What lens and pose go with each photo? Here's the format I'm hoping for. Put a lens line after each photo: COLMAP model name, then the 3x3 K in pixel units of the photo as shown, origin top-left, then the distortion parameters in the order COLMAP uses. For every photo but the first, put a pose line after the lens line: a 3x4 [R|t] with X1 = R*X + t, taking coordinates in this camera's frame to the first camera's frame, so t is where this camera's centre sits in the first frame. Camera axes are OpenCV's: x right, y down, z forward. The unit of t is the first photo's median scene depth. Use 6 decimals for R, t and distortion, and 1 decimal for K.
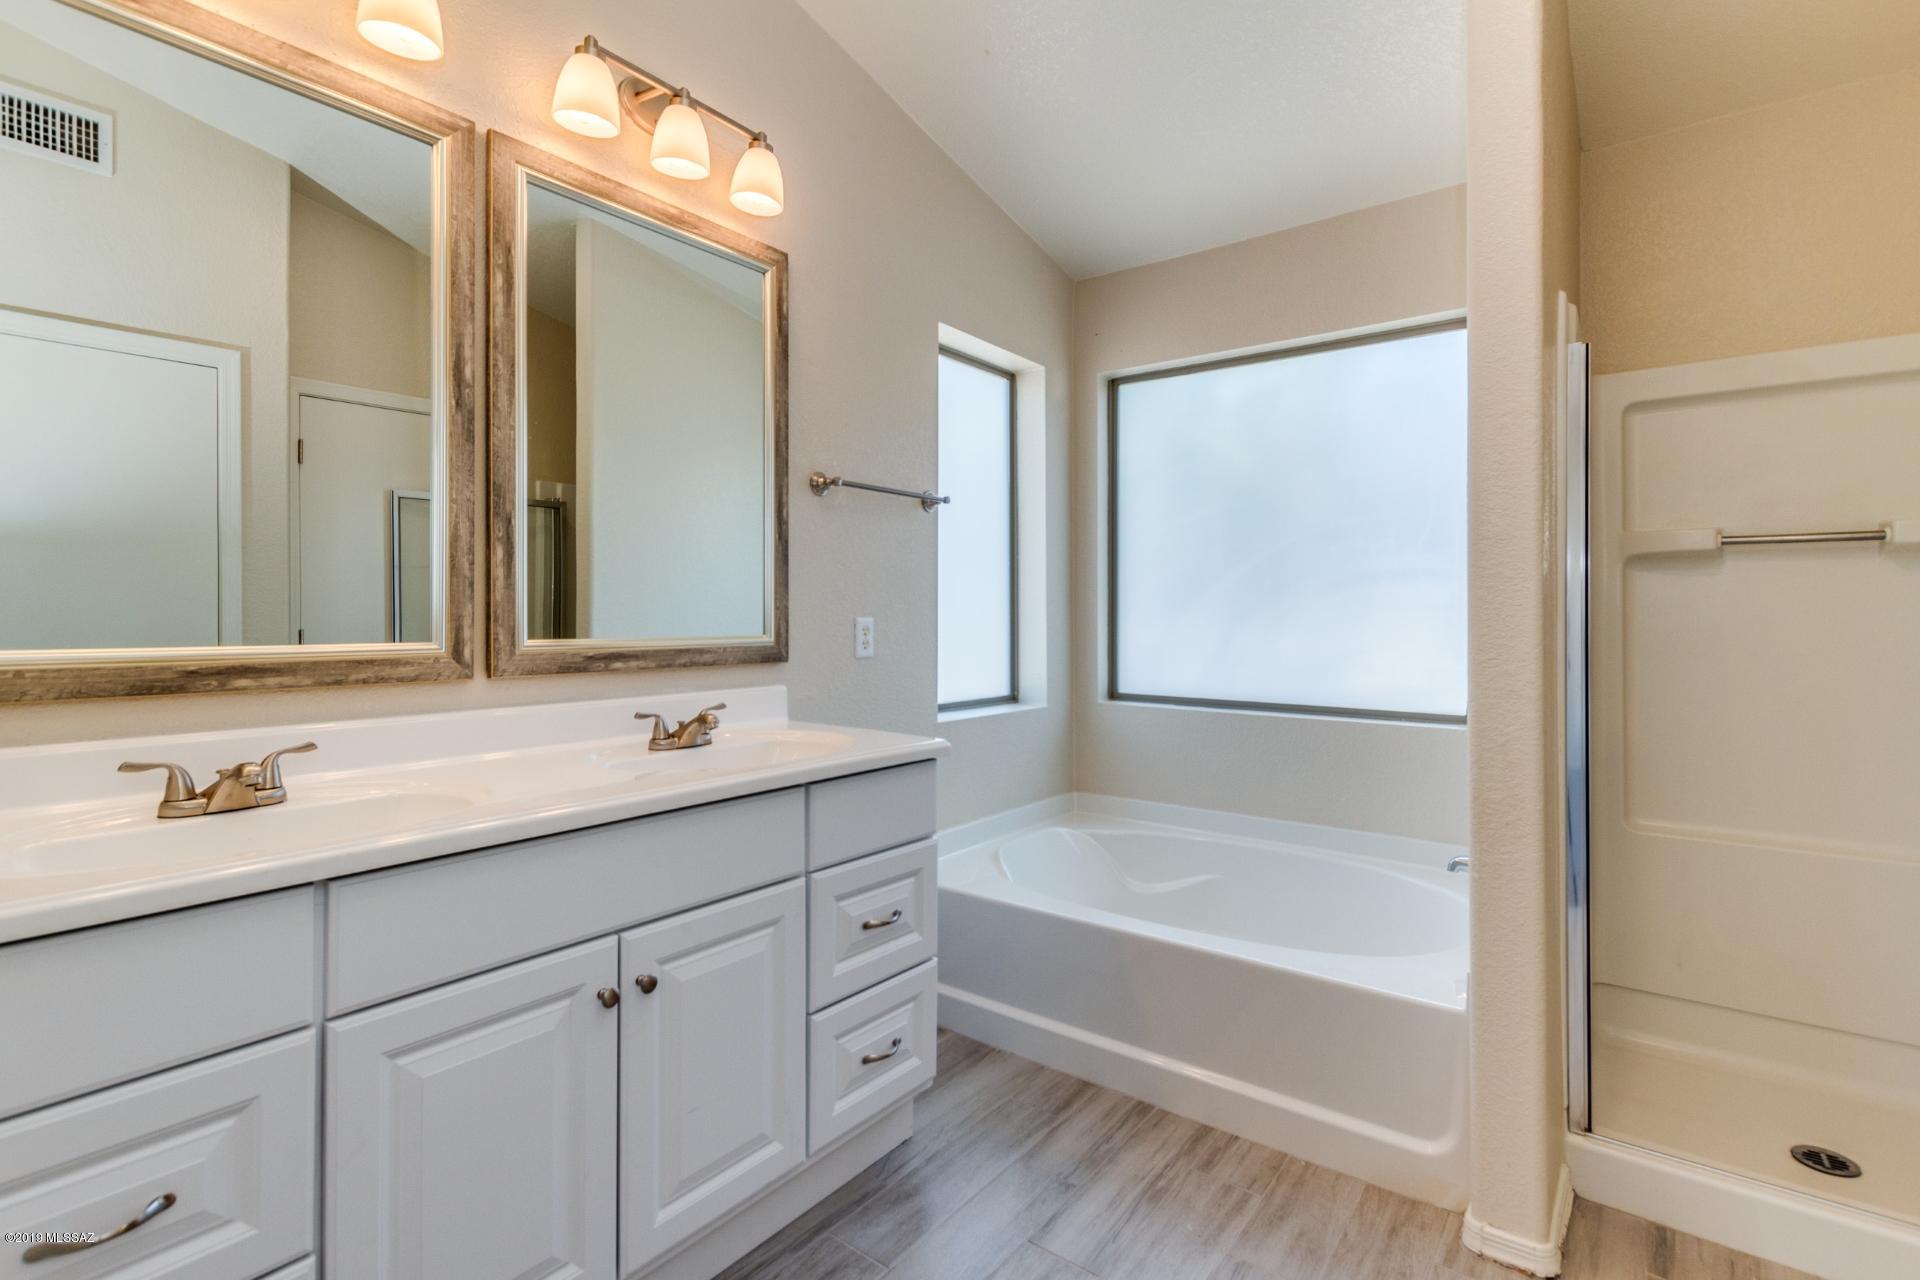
lens RADIAL K [[928.8, 0, 965.9], [0, 928.8, 628.6], [0, 0, 1]] dist [0.008364, -0.000534]
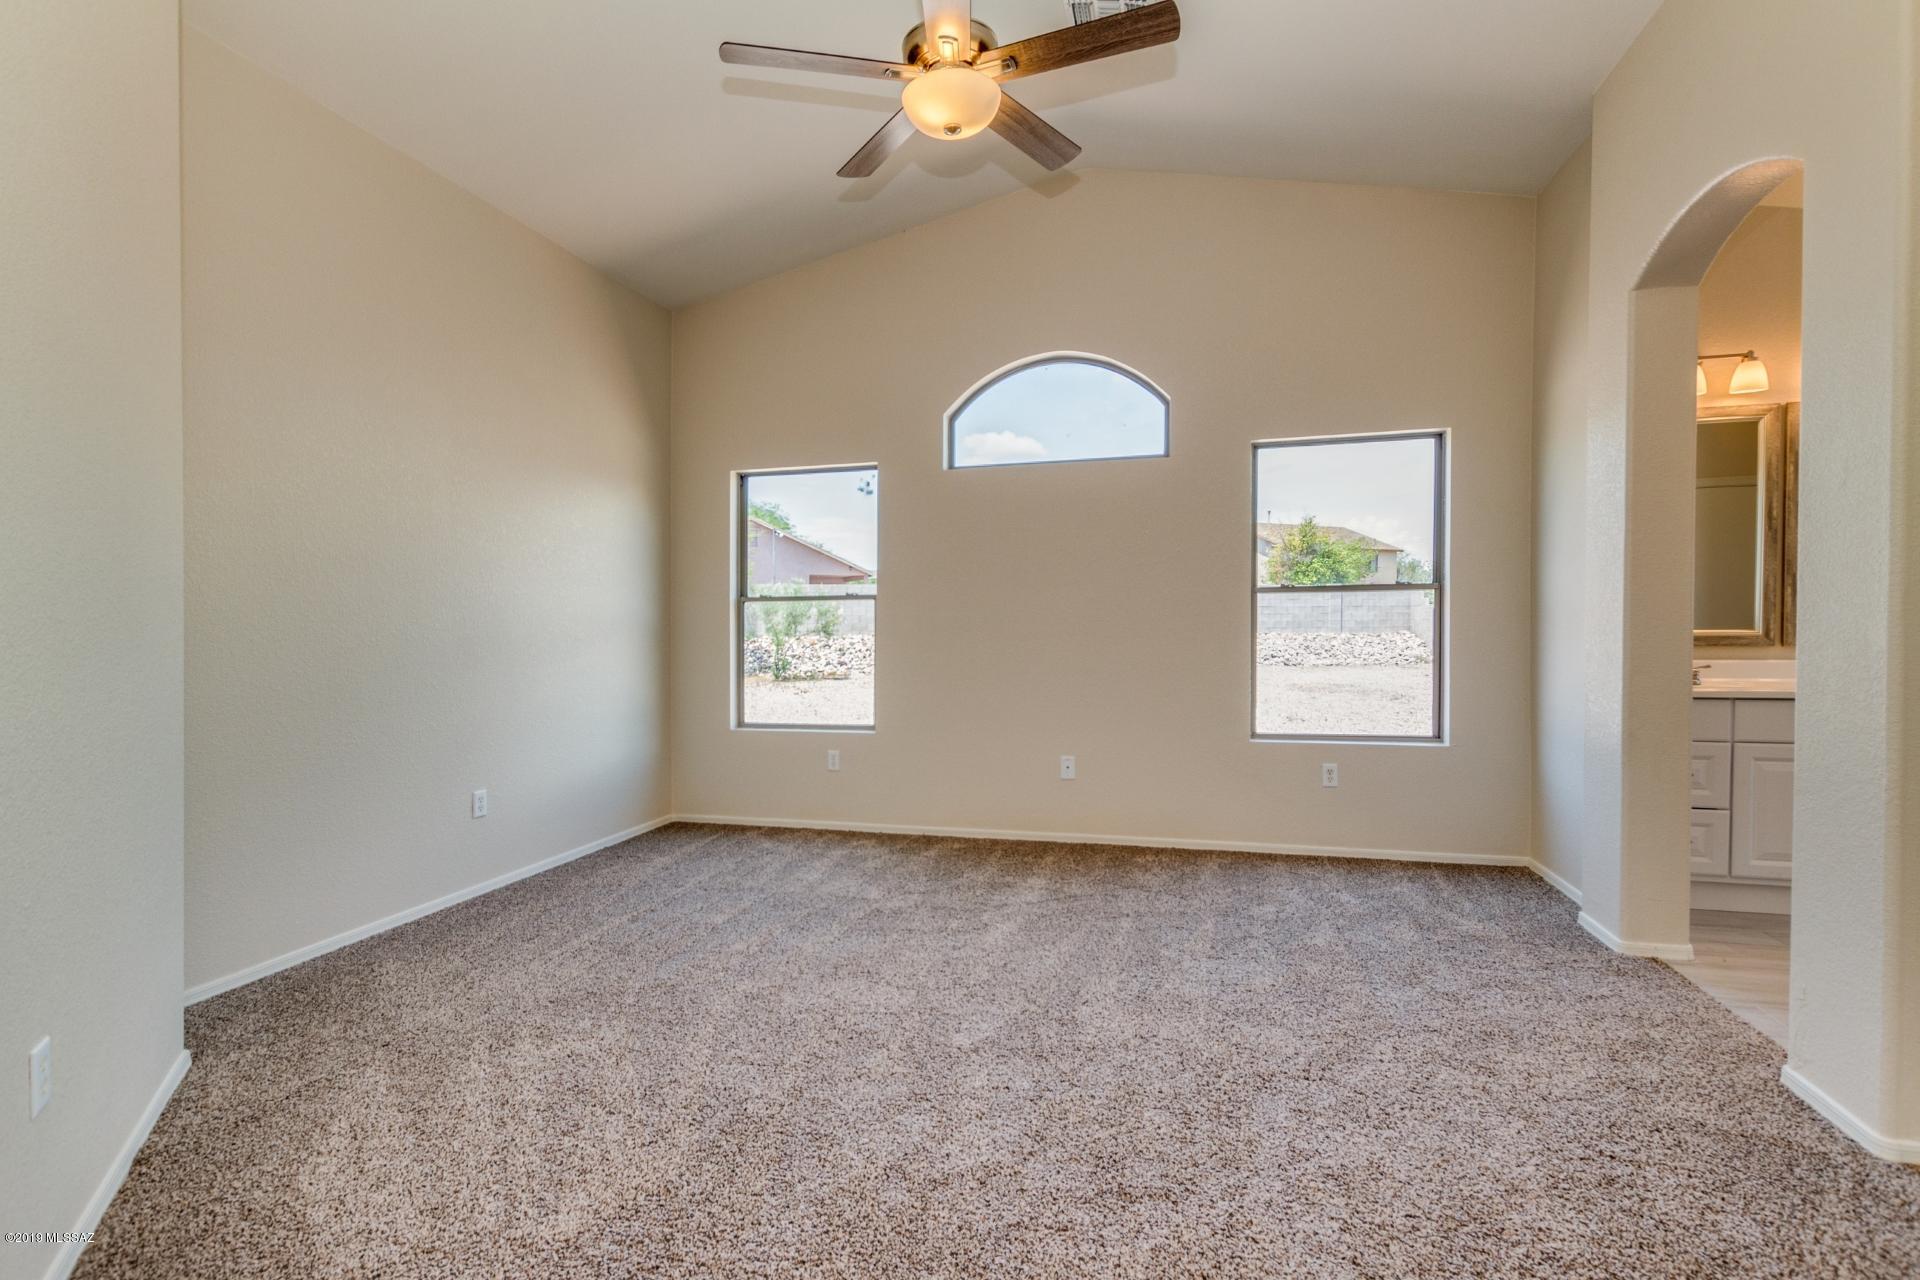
lens RADIAL K [[928.8, 0, 965.9], [0, 928.8, 628.6], [0, 0, 1]] dist [0.008364, -0.000534]
pose [[0.414810, 0.014211, -0.909797, 0.747851], [-0.007296, 0.999898, 0.012292, -0.003131], [0.909879, 0.001539, 0.414872, -1.789784]]
